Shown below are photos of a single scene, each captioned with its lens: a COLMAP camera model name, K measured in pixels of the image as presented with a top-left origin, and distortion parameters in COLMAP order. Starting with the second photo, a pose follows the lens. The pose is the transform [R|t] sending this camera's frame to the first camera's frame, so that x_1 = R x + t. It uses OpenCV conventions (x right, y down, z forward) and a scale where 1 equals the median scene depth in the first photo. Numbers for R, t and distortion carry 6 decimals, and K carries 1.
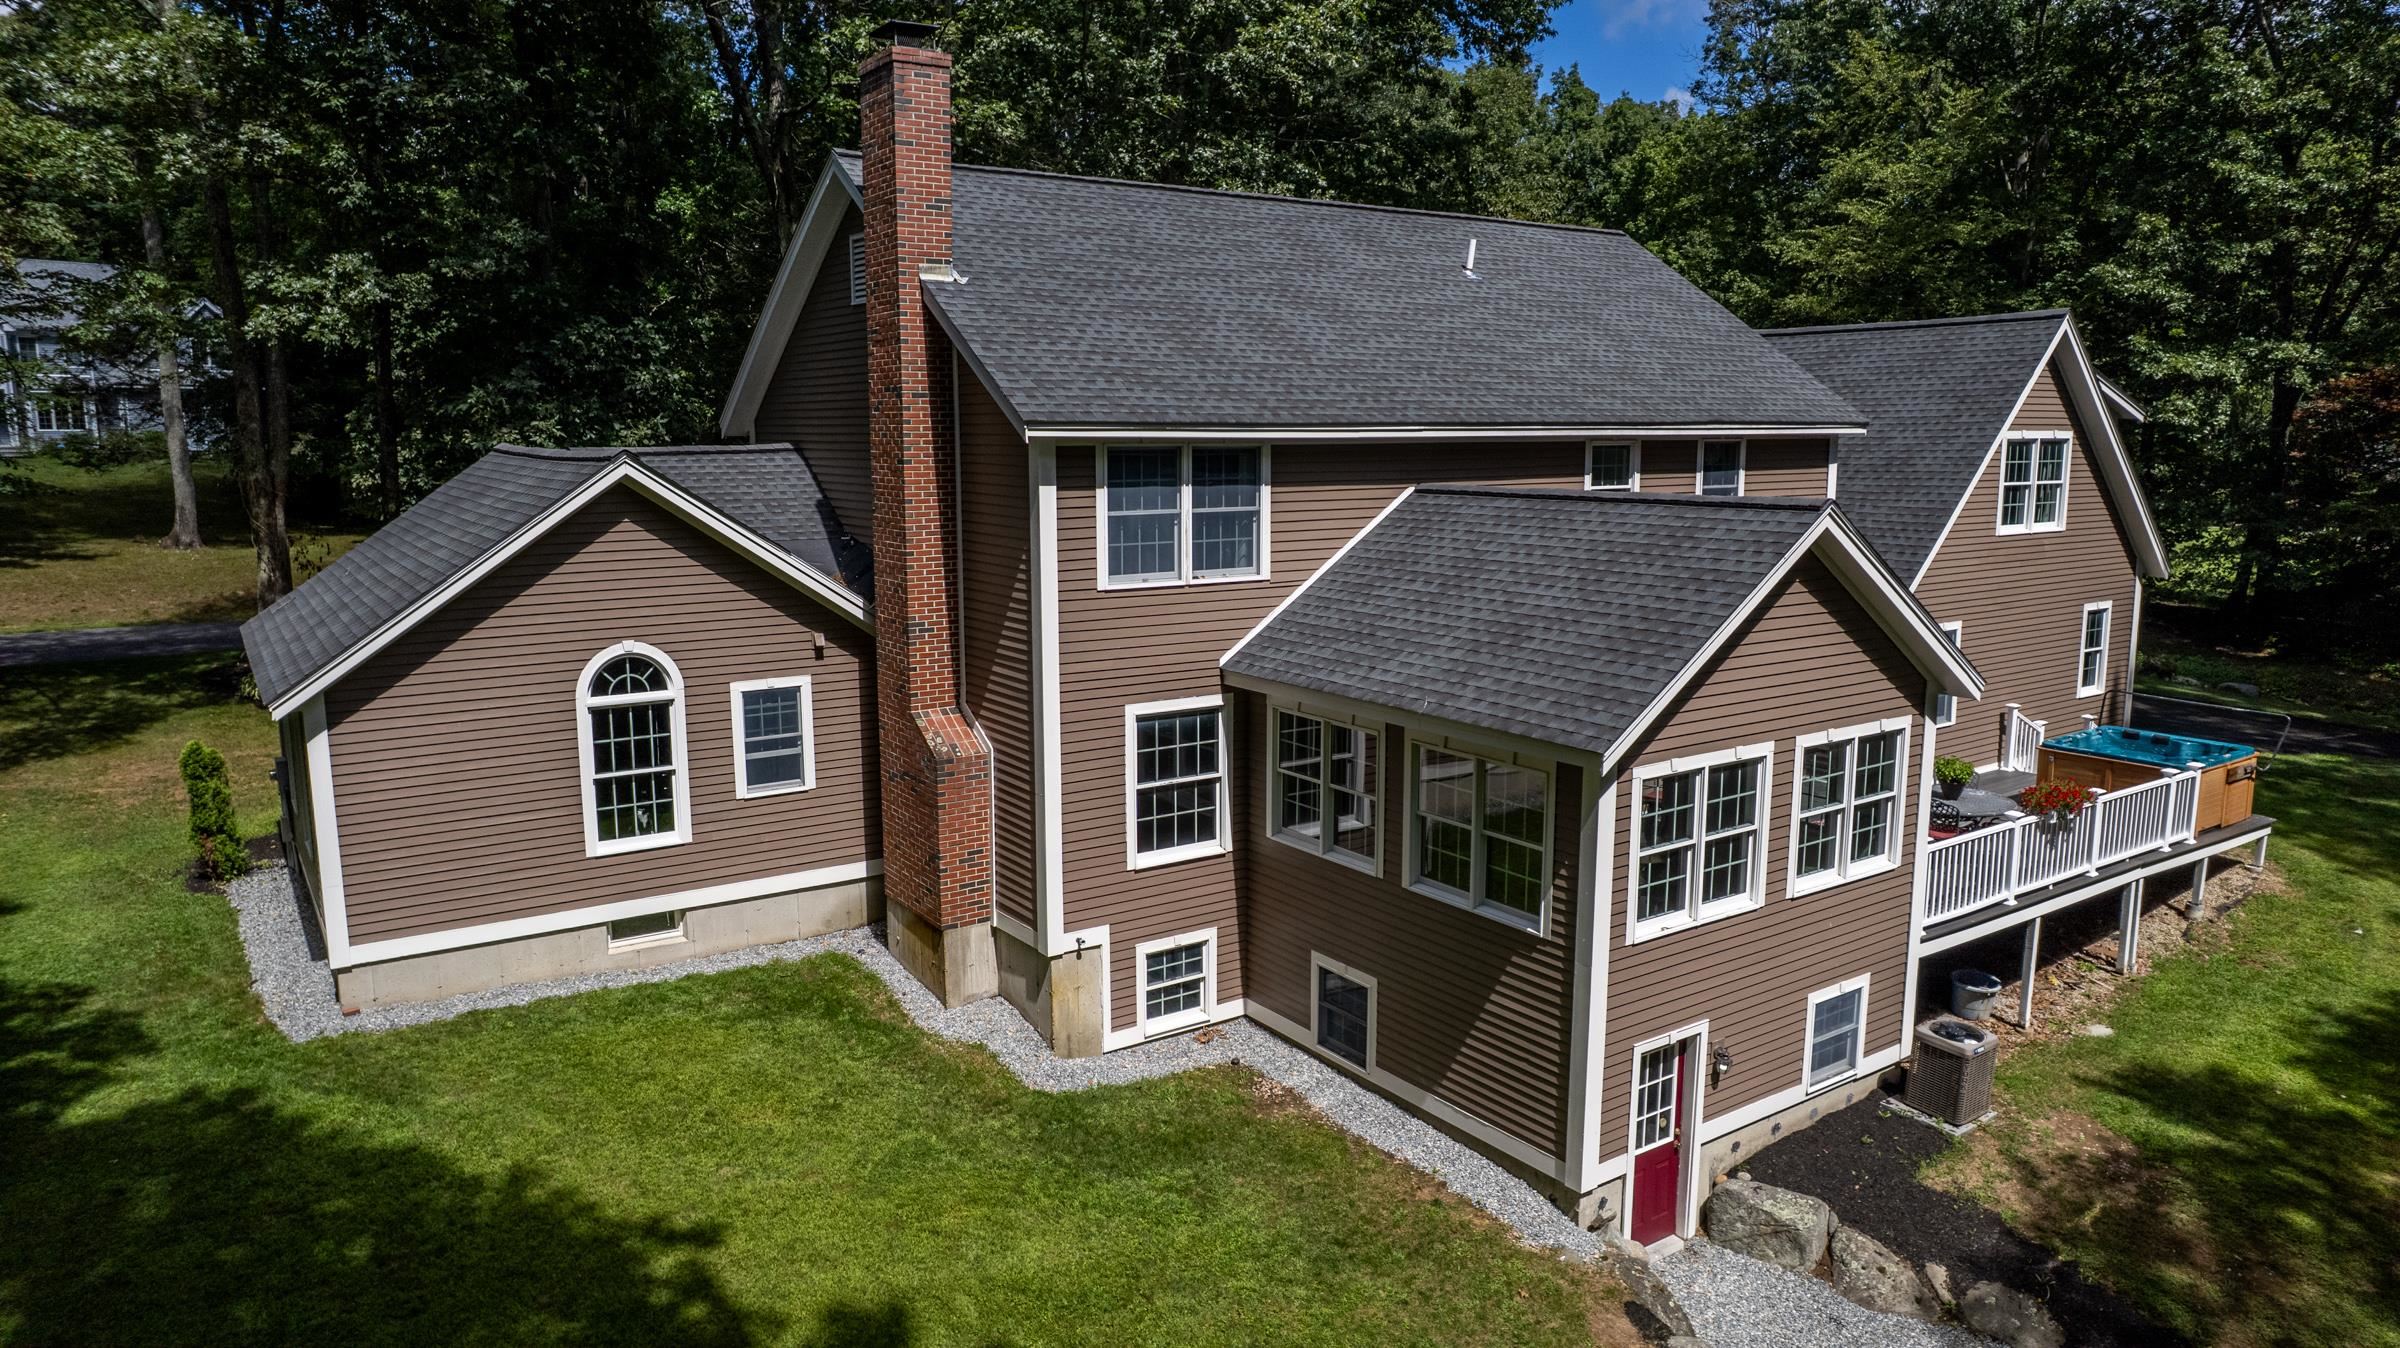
lens RADIAL K [[1427.8, 0, 1237.5], [0, 1427.8, 681.5], [0, 0, 1]] dist [-0.015968, -0.001469]
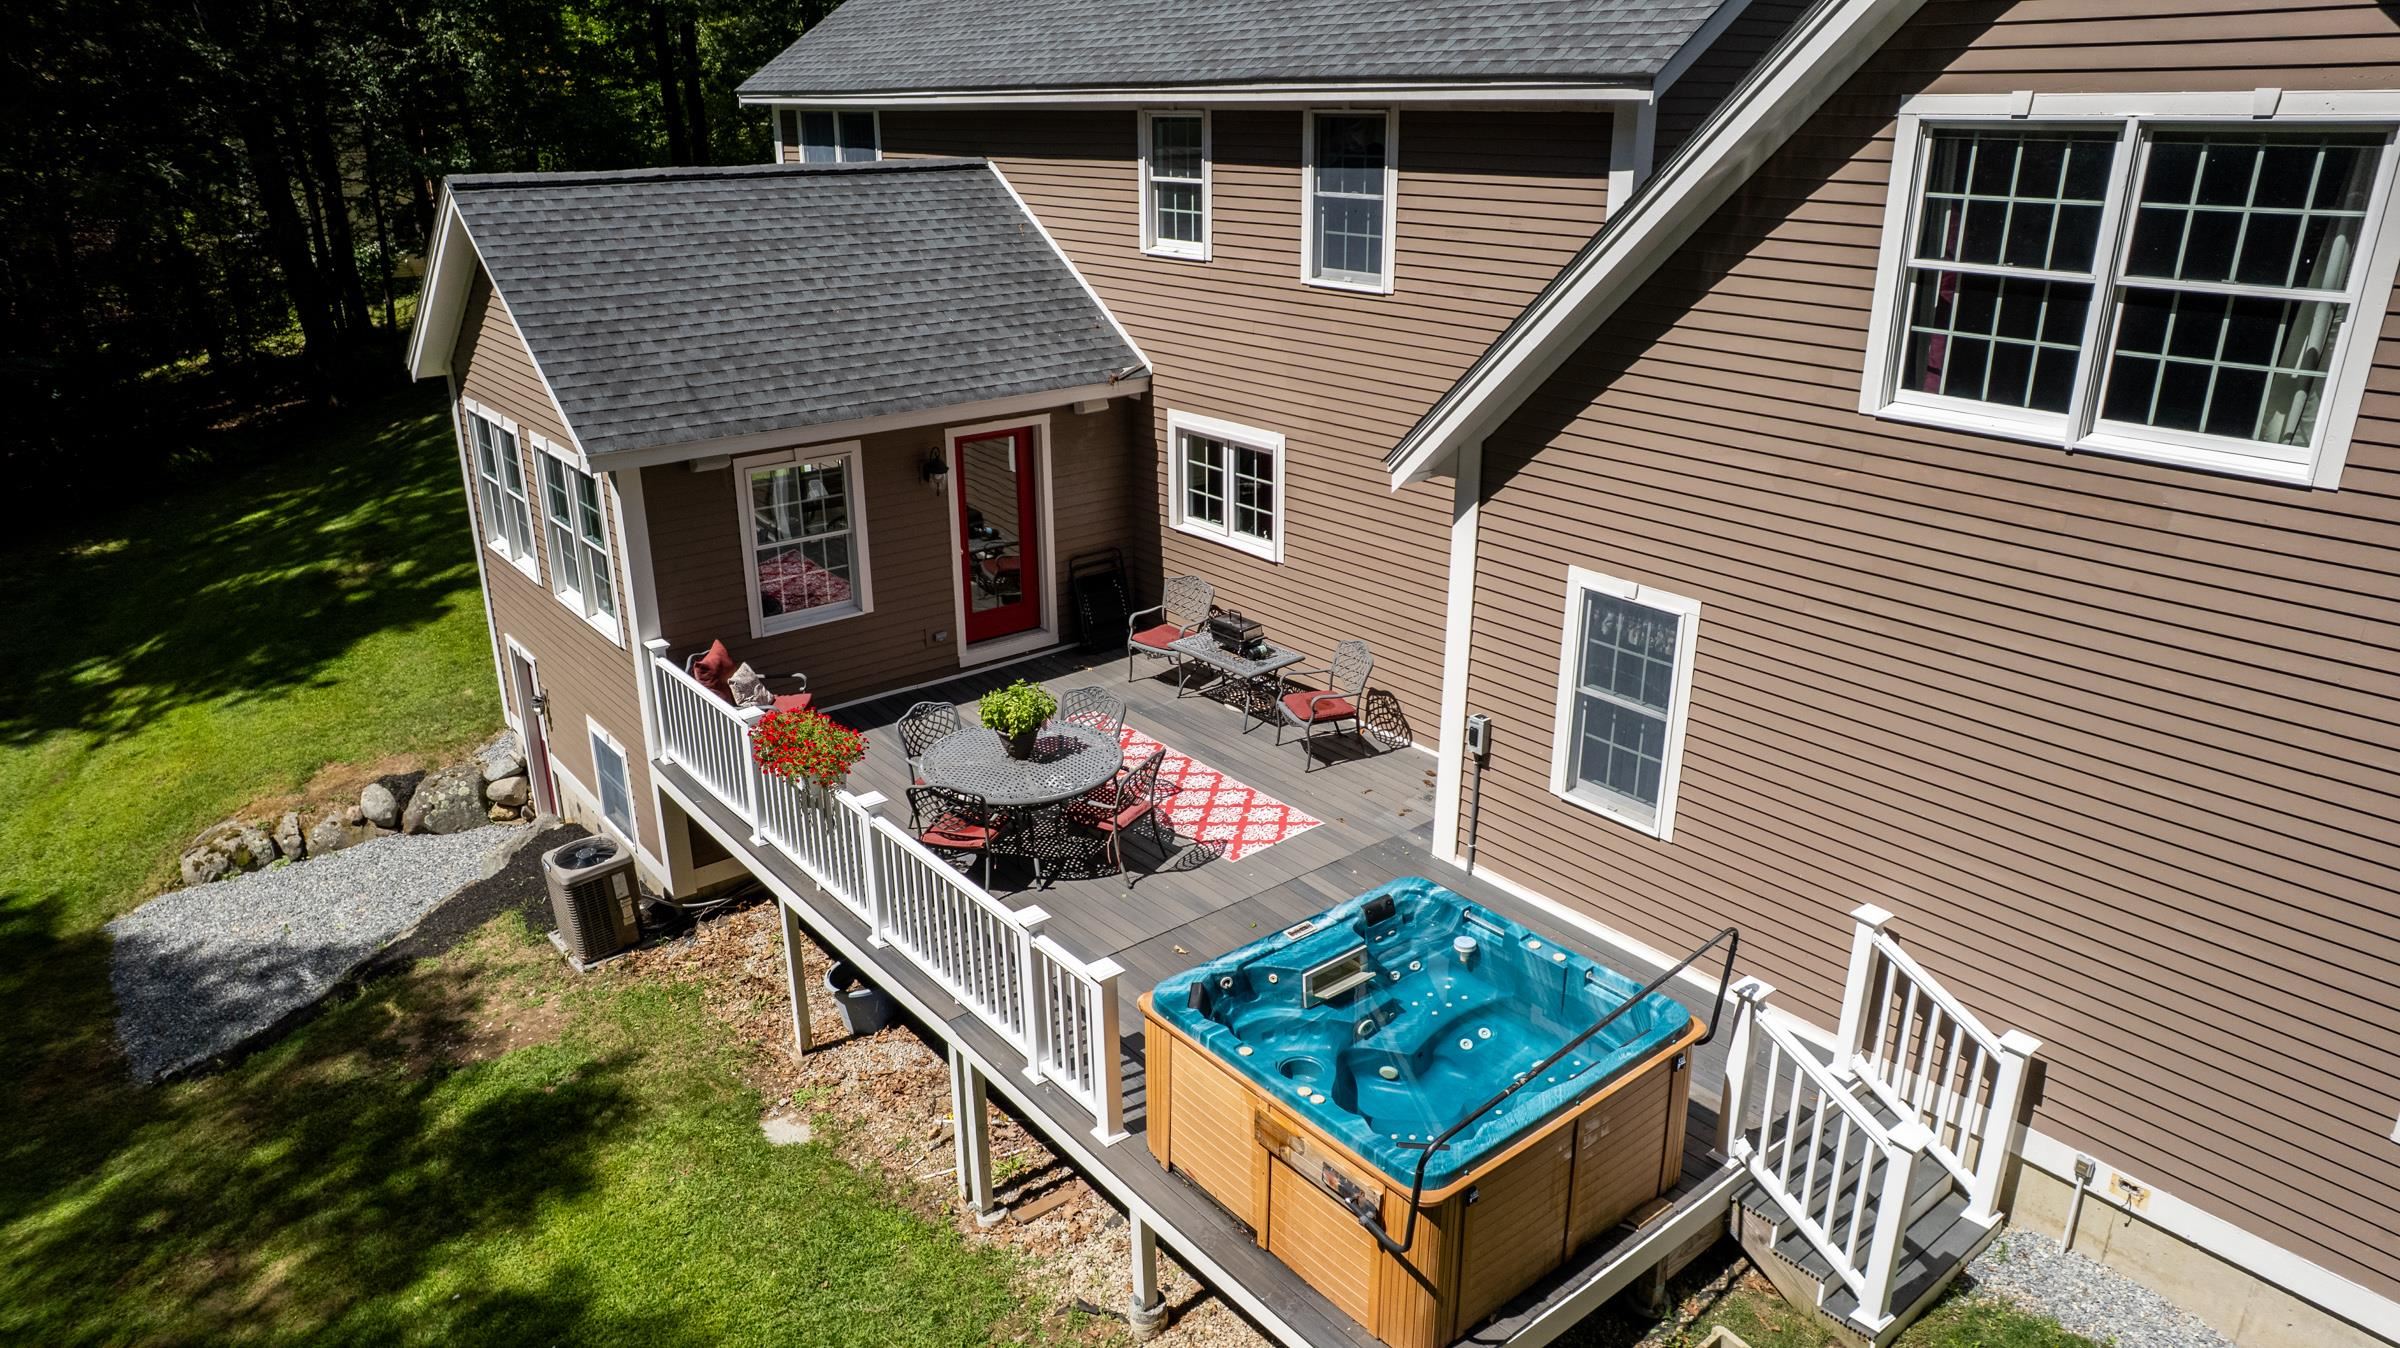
lens RADIAL K [[1533.9, 0, 1207.0], [0, 1533.9, 649.5], [0, 0, 1]] dist [-0.079360, 0.070582]
pose [[0.090532, 0.338318, -0.936667, 1.032798], [-0.170208, 0.931947, 0.320162, -0.163511], [0.981241, 0.130443, 0.141955, 0.941747]]
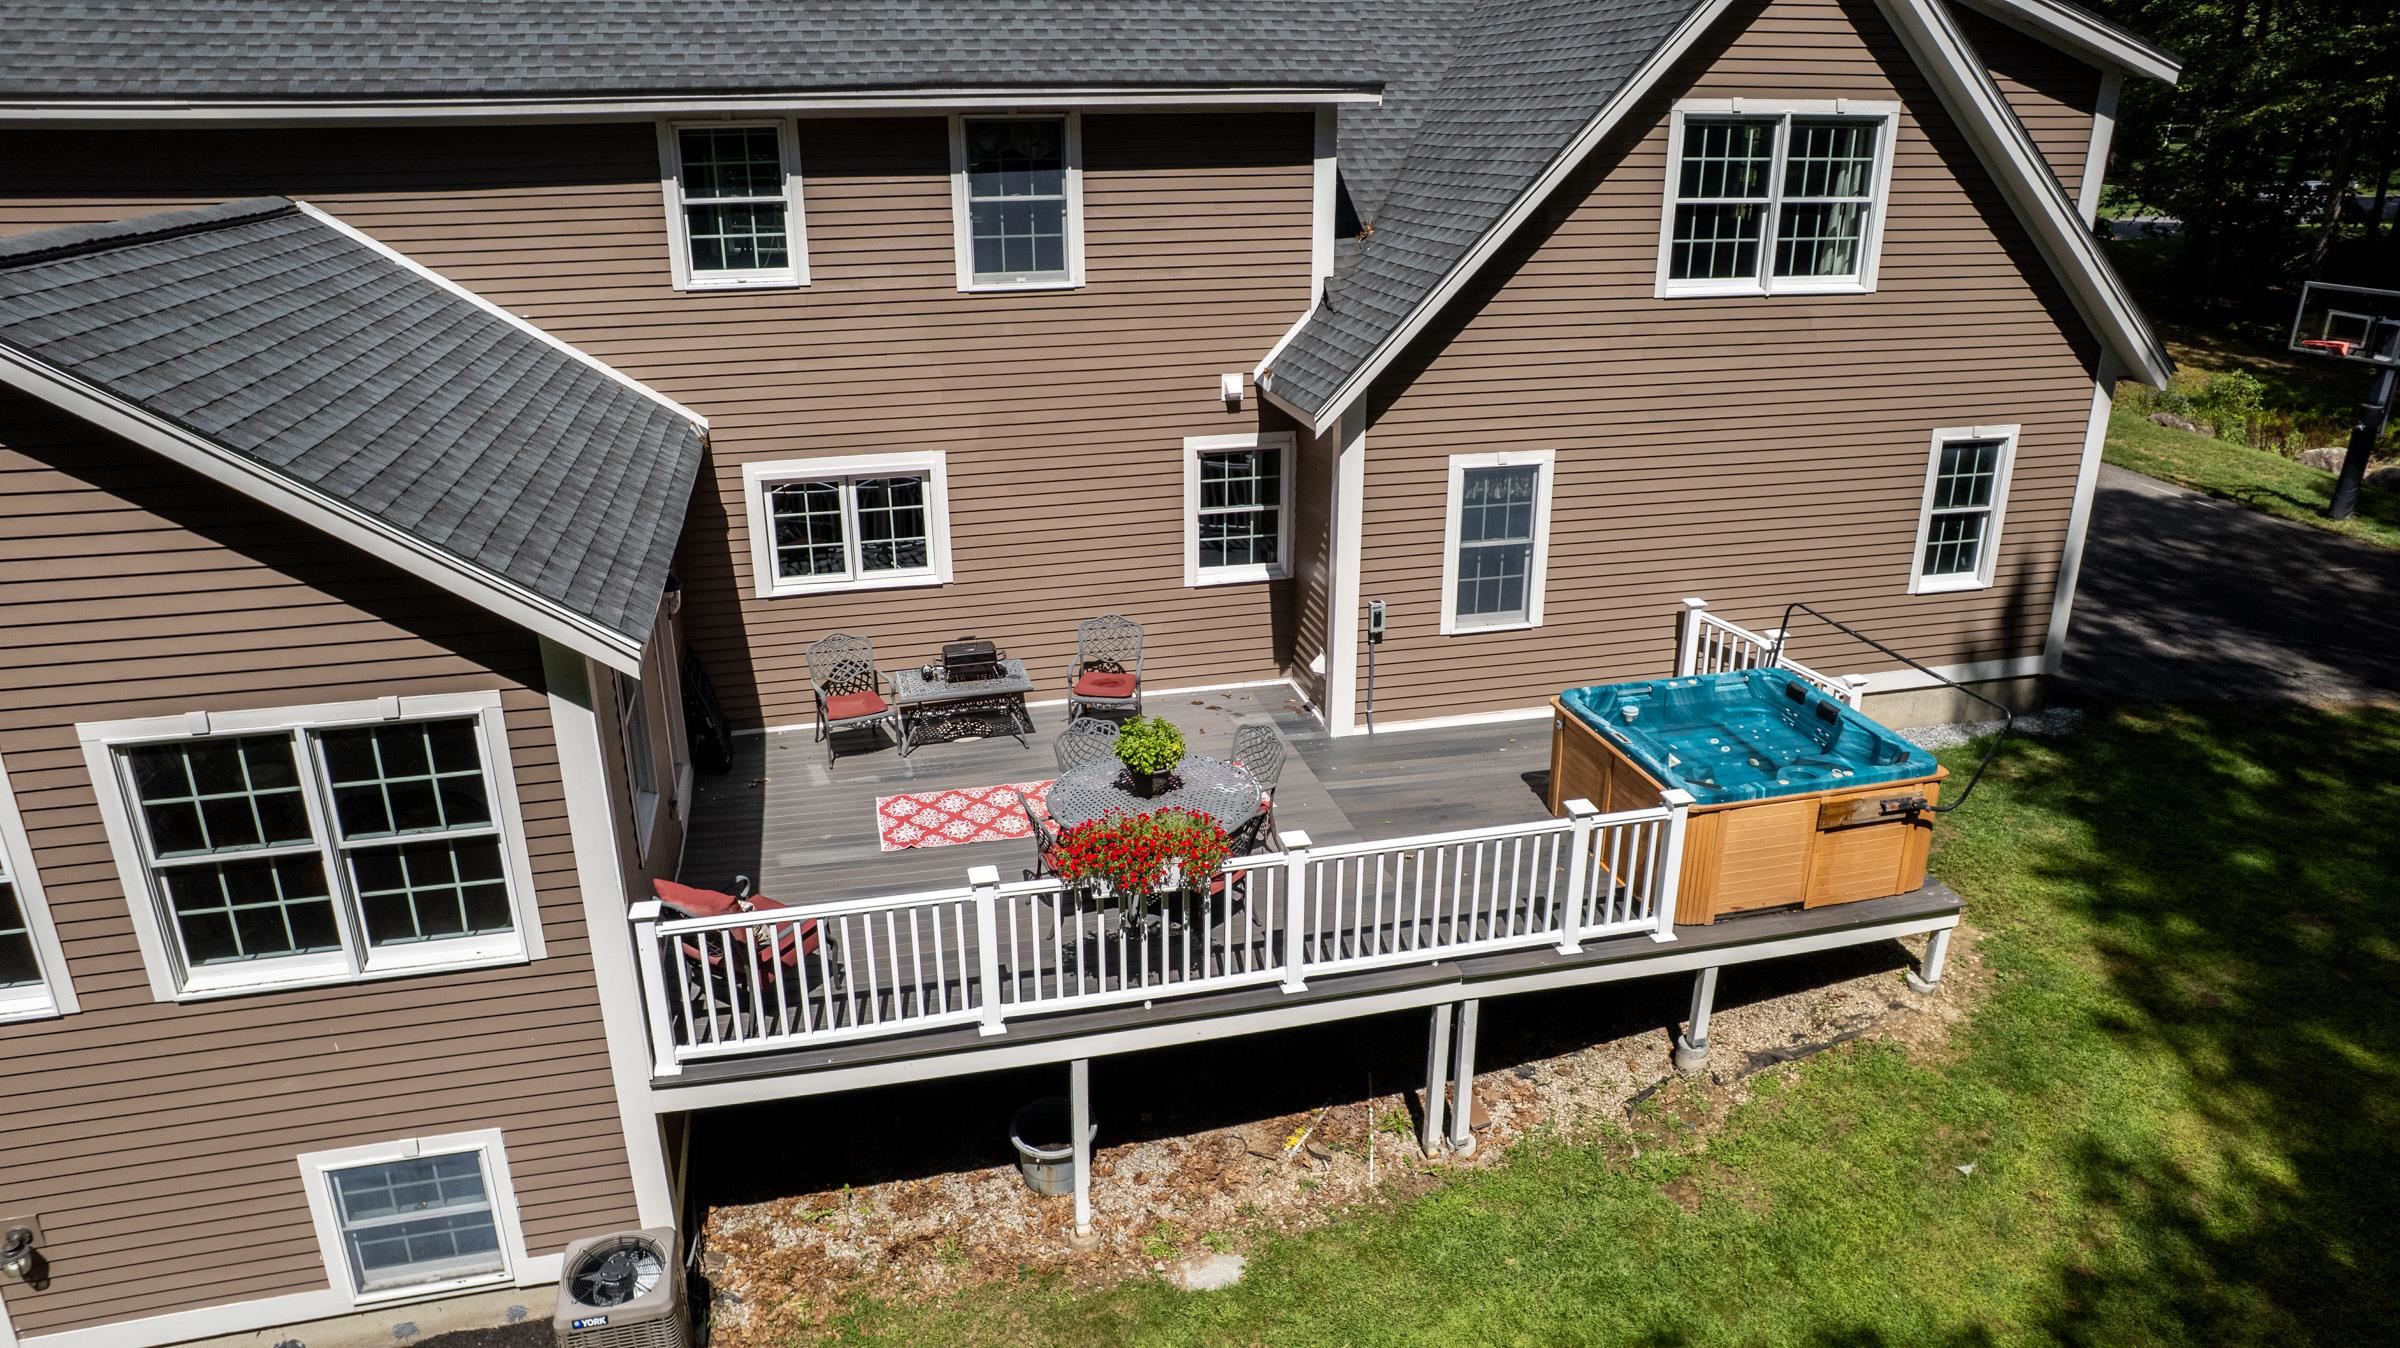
lens RADIAL K [[1533.9, 0, 1207.0], [0, 1533.9, 649.5], [0, 0, 1]] dist [-0.079360, 0.070582]
pose [[0.938371, 0.116833, -0.325285, 0.677902], [-0.057107, 0.980610, 0.187464, -0.081855], [0.340880, -0.157335, 0.926848, 0.446645]]
